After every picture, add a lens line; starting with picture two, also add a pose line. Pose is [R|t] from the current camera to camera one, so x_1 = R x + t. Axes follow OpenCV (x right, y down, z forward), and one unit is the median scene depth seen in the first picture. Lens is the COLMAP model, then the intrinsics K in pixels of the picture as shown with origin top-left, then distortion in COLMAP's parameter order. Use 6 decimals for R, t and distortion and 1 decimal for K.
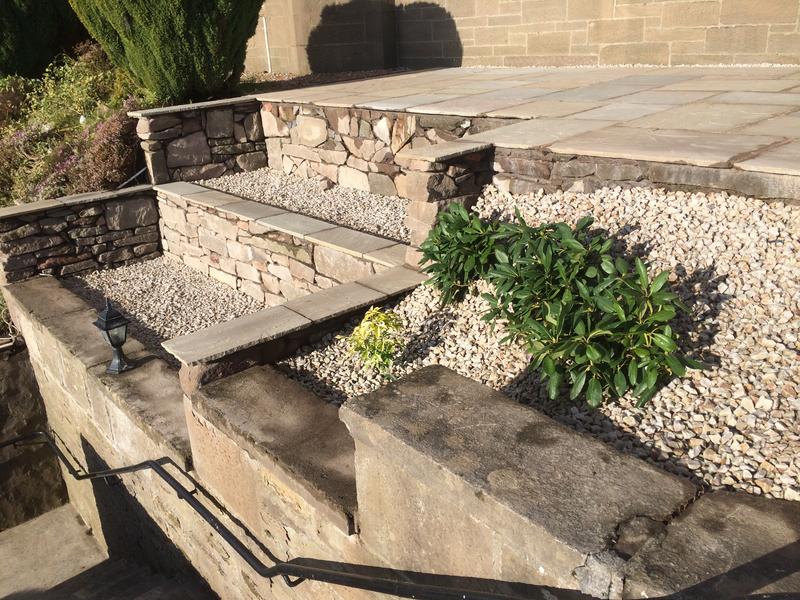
lens RADIAL K [[675.9, 0, 400.0], [0, 675.9, 300.0], [0, 0, 1]] dist [0.123310, -0.145195]
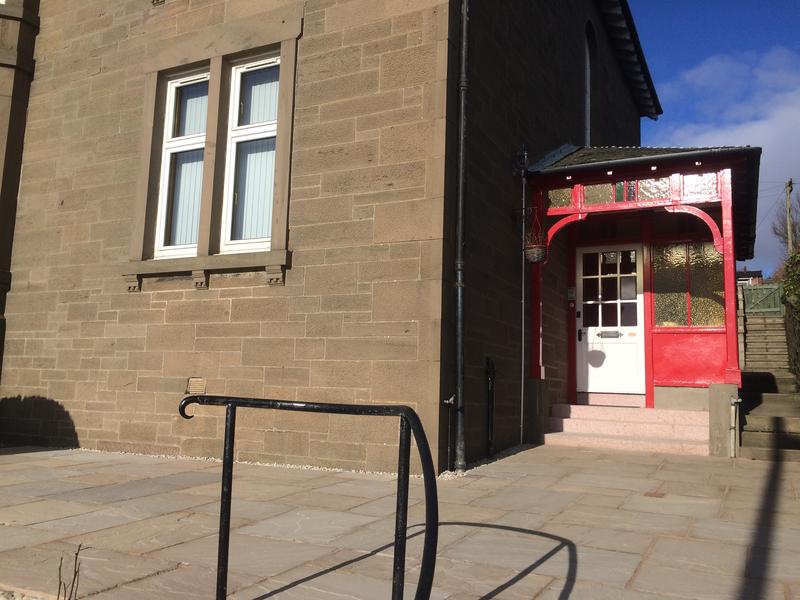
lens RADIAL K [[675.9, 0, 400.0], [0, 675.9, 300.0], [0, 0, 1]] dist [0.123310, -0.145195]
pose [[0.929867, 0.118236, 0.348379, 0.223328], [0.066405, 0.877455, -0.475039, -0.037605], [-0.361854, 0.464857, 0.808065, -0.064565]]
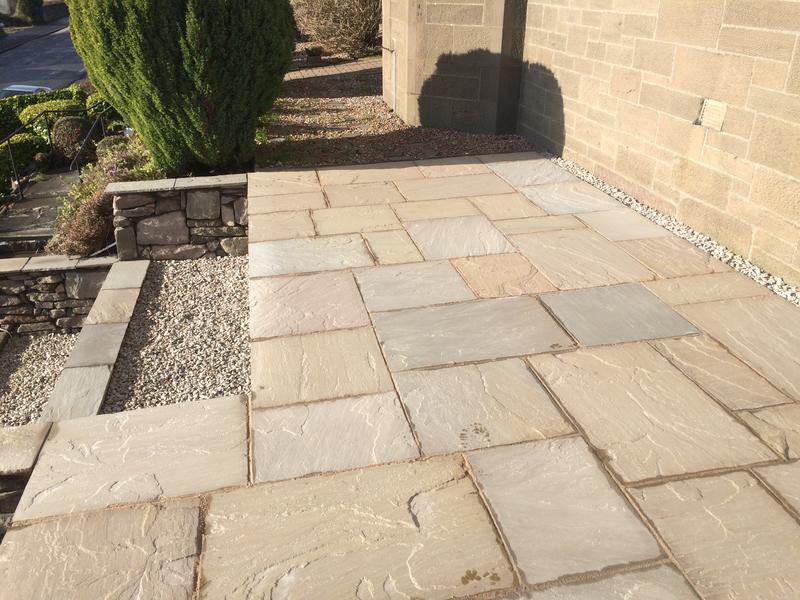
lens RADIAL K [[675.9, 0, 400.0], [0, 675.9, 300.0], [0, 0, 1]] dist [0.123310, -0.145195]
pose [[0.863552, 0.261466, -0.431176, 0.391337], [-0.229788, 0.965171, 0.125065, -0.307732], [0.448859, -0.008921, 0.893558, 0.296960]]
